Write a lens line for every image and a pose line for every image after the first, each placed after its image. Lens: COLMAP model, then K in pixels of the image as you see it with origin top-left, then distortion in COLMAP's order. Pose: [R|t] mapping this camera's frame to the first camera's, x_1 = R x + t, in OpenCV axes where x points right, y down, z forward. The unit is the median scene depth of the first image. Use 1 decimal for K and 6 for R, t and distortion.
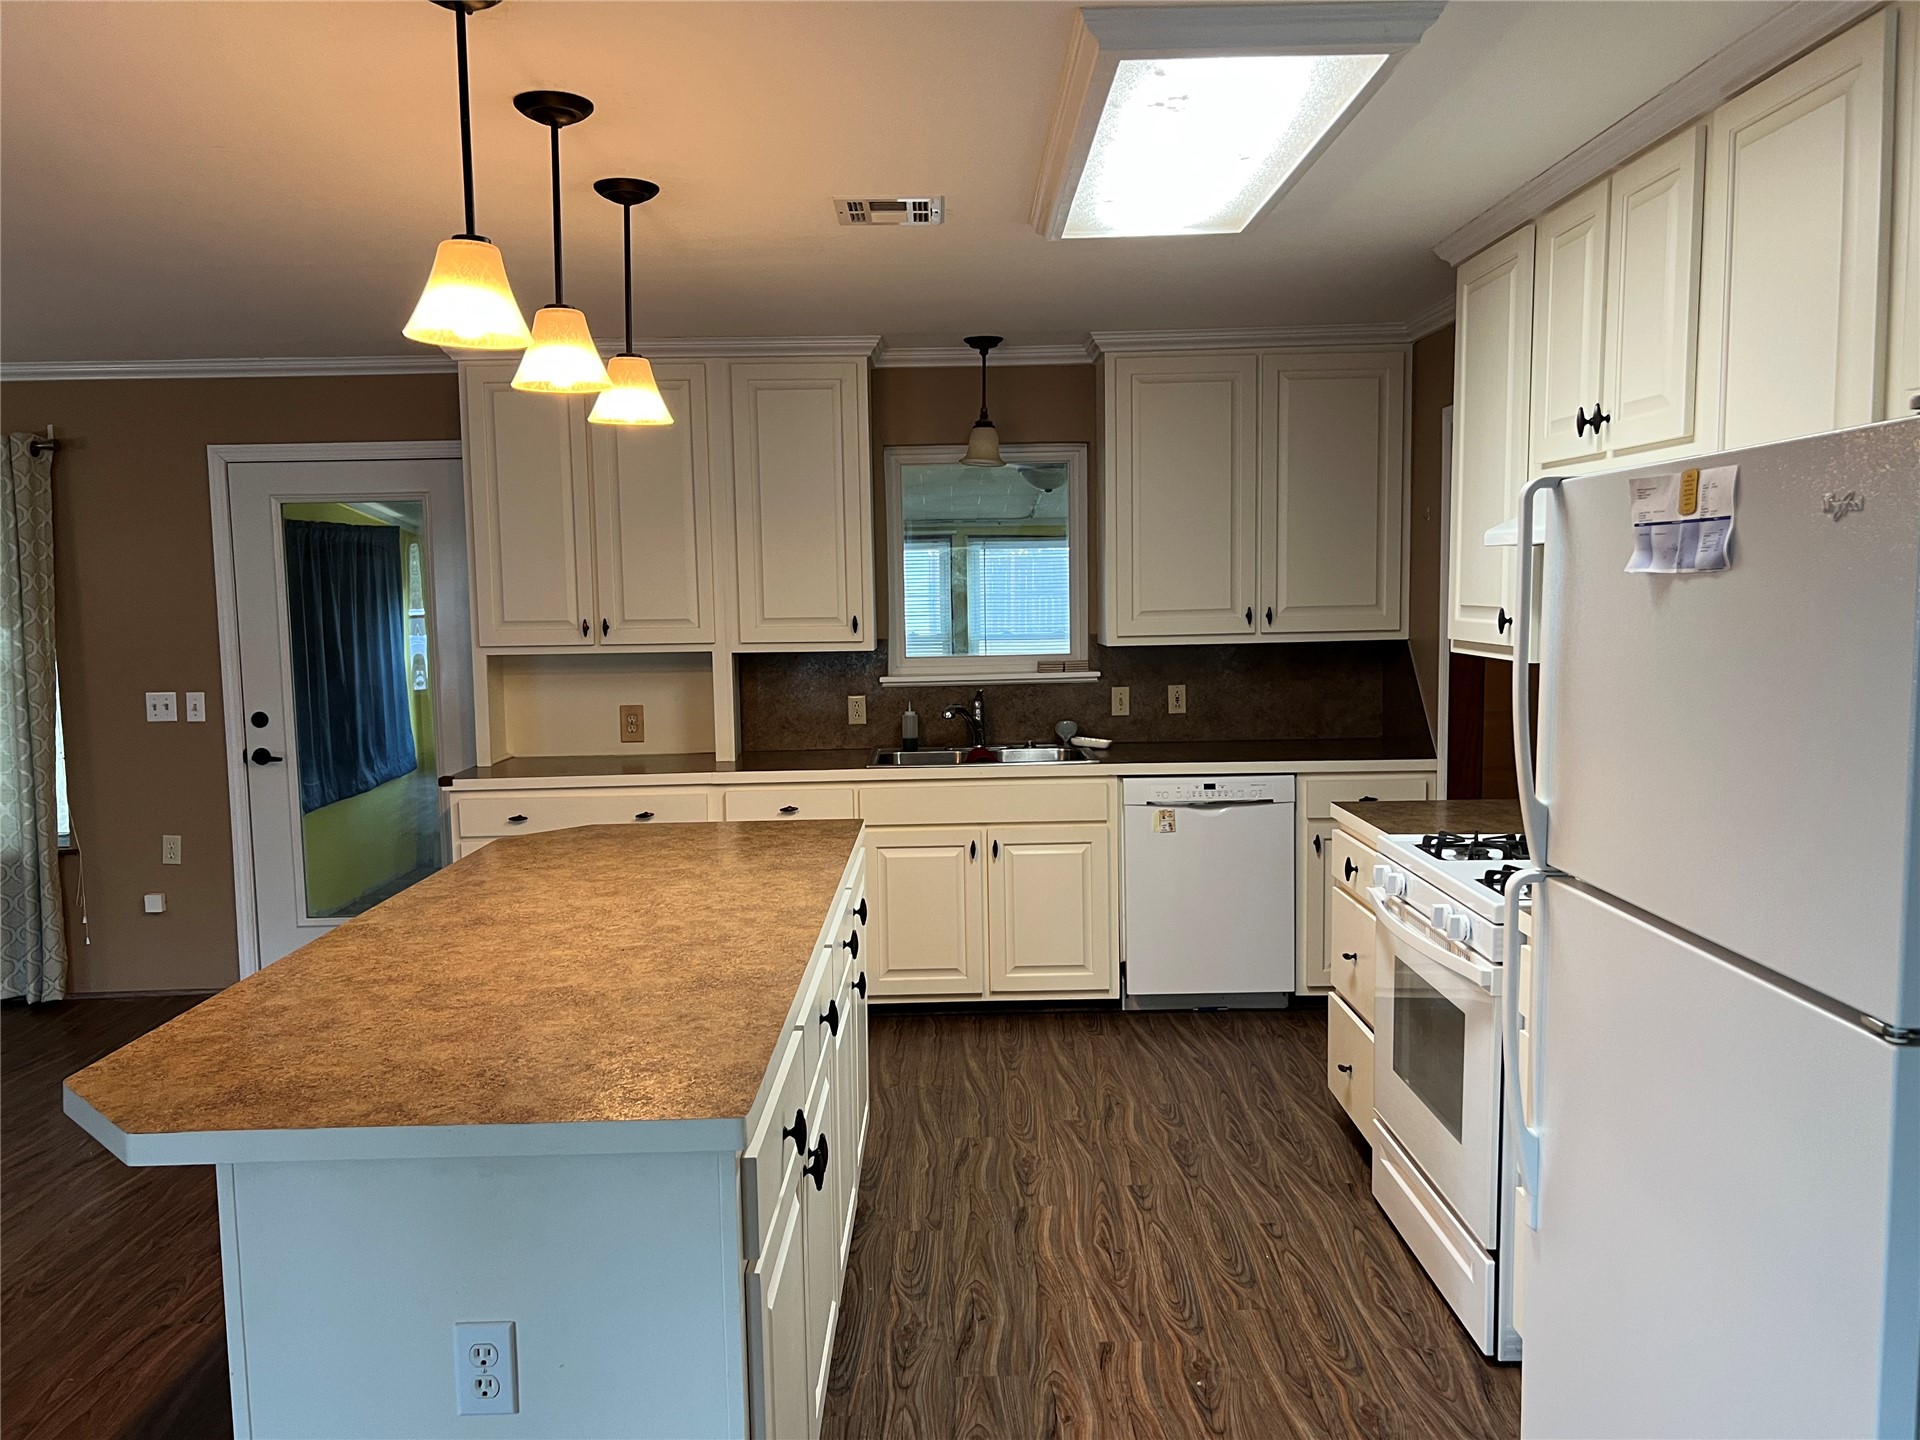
lens RADIAL K [[1446.7, 0, 960.0], [0, 1446.7, 720.0], [0, 0, 1]] dist [0.058406, -0.070959]
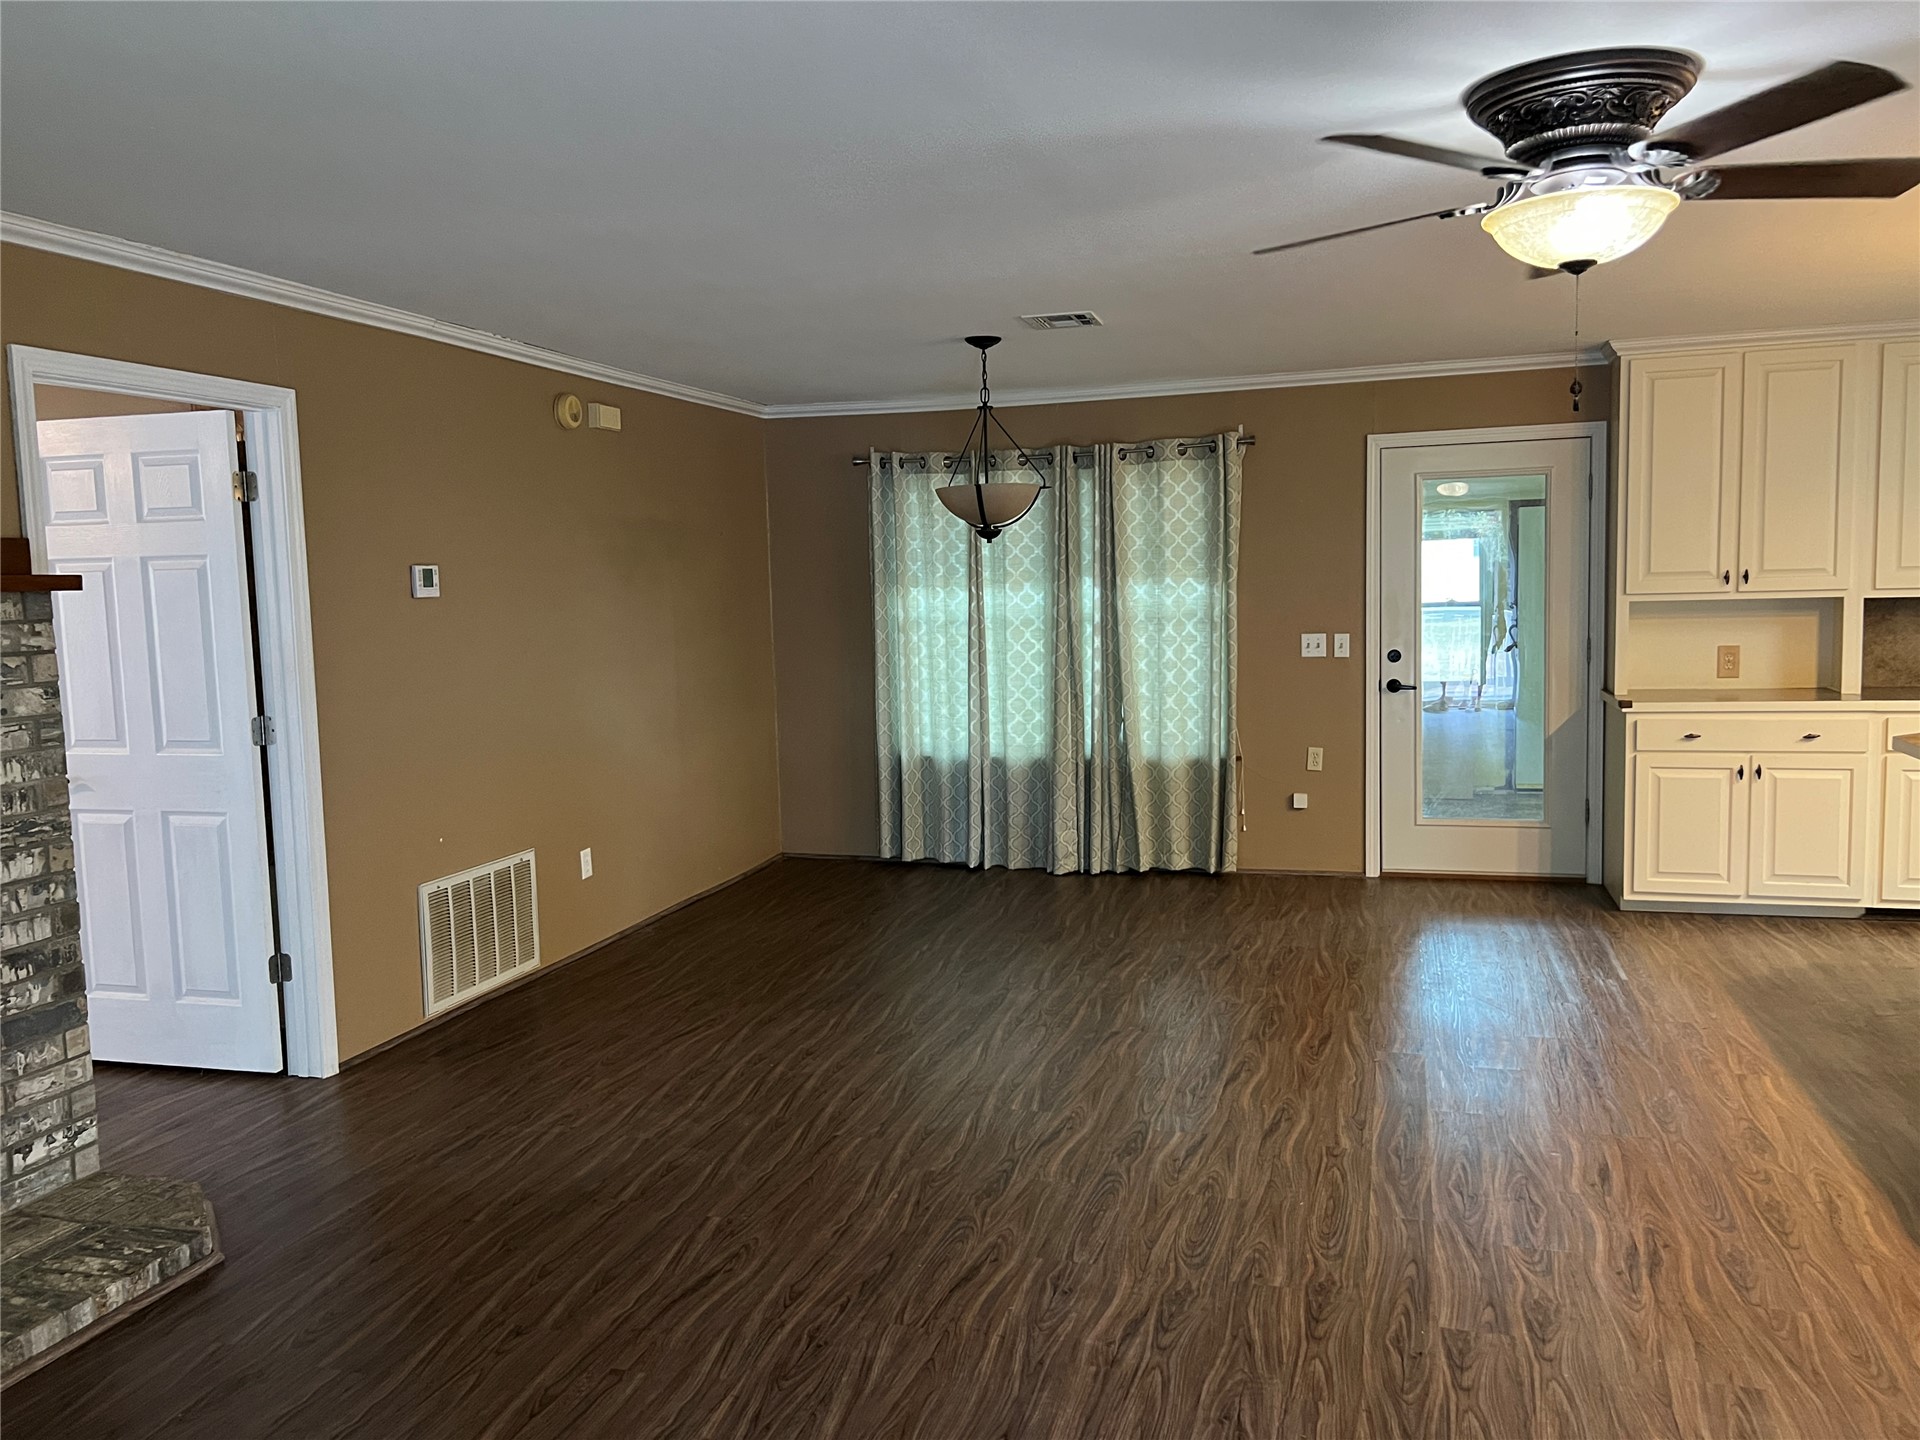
lens RADIAL K [[1446.7, 0, 960.0], [0, 1446.7, 720.0], [0, 0, 1]] dist [0.058406, -0.070959]
pose [[0.955120, 0.020600, -0.295501, -0.495943], [-0.015731, 0.999699, 0.018844, 0.038946], [0.295800, -0.013350, 0.955156, -0.309048]]
